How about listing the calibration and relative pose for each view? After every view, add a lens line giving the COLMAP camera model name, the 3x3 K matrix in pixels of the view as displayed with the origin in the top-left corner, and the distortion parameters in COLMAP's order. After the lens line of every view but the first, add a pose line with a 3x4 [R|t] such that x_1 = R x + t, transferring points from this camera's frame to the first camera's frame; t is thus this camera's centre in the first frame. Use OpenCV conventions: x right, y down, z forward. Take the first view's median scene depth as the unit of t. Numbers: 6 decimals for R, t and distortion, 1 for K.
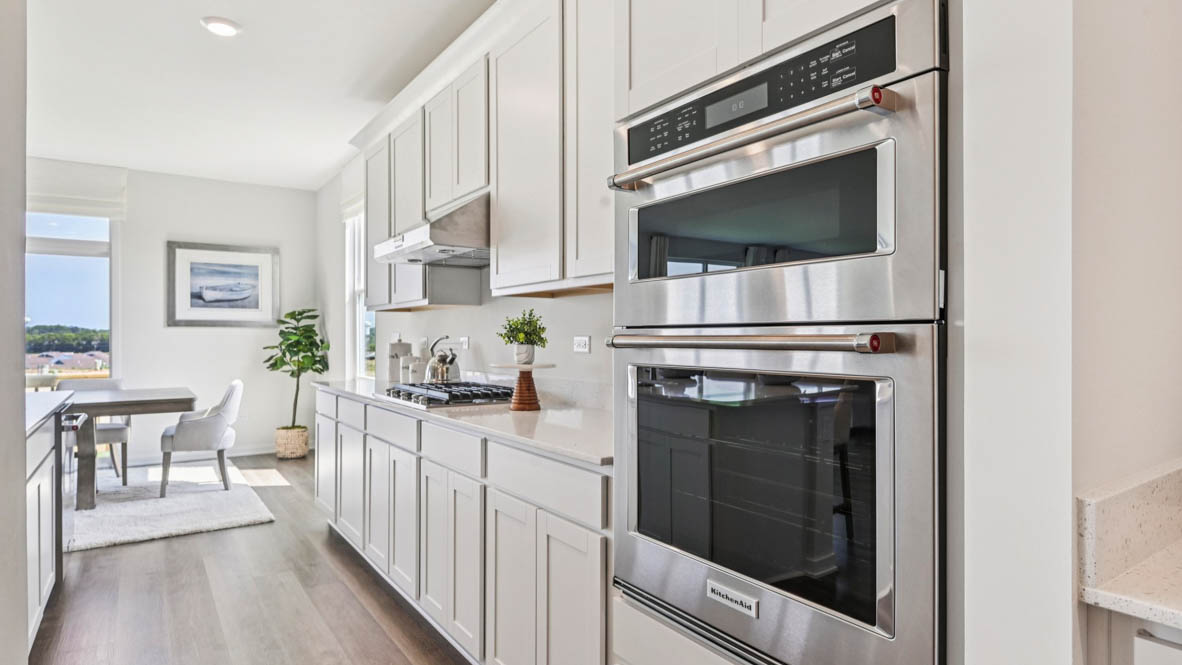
lens RADIAL K [[638.8, 0, 591.0], [0, 638.8, 332.5], [0, 0, 1]] dist [0.001394, 0.000185]
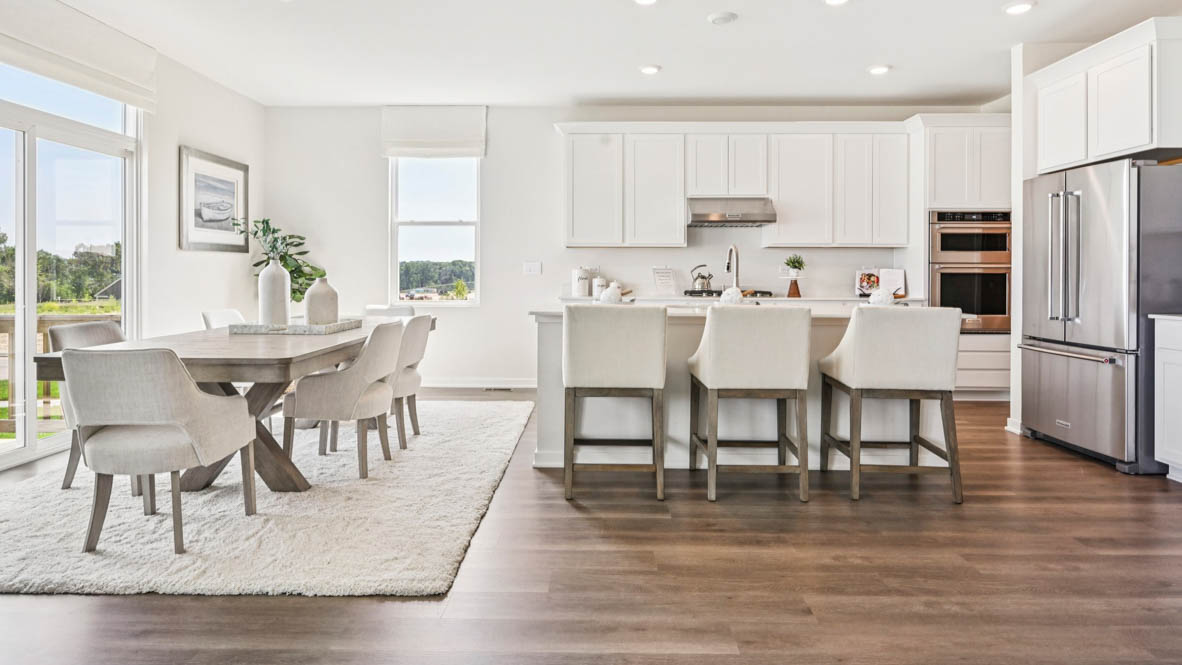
lens RADIAL K [[678.3, 0, 591.3], [0, 678.3, 283.3], [0, 0, 1]] dist [-0.000296, 0.000343]
pose [[0.593094, -0.005541, 0.805114, -2.520742], [-0.008238, 0.999882, 0.012950, 0.045911], [-0.805091, -0.014313, 0.592978, 0.126487]]
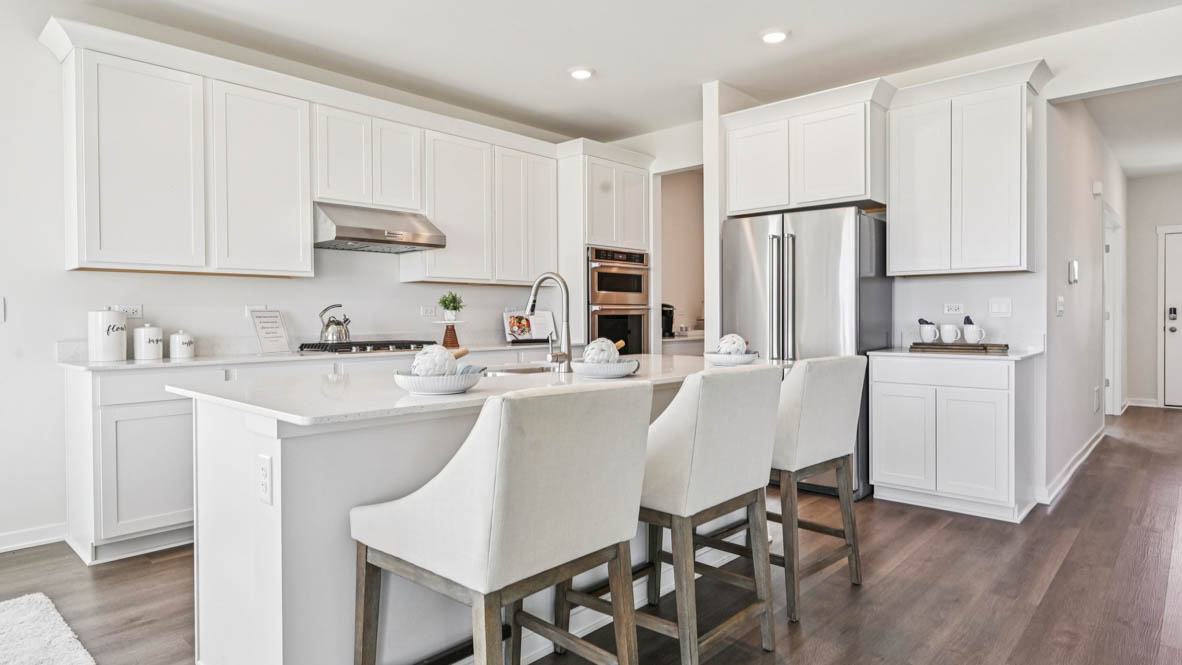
lens RADIAL K [[669.5, 0, 591.0], [0, 669.5, 332.5], [0, 0, 1]] dist [0.000191, 0.000092]
pose [[-0.212697, -0.019596, 0.976922, -2.015852], [0.001610, 0.999790, 0.020405, 0.043177], [-0.977117, 0.005913, -0.212621, 1.008275]]
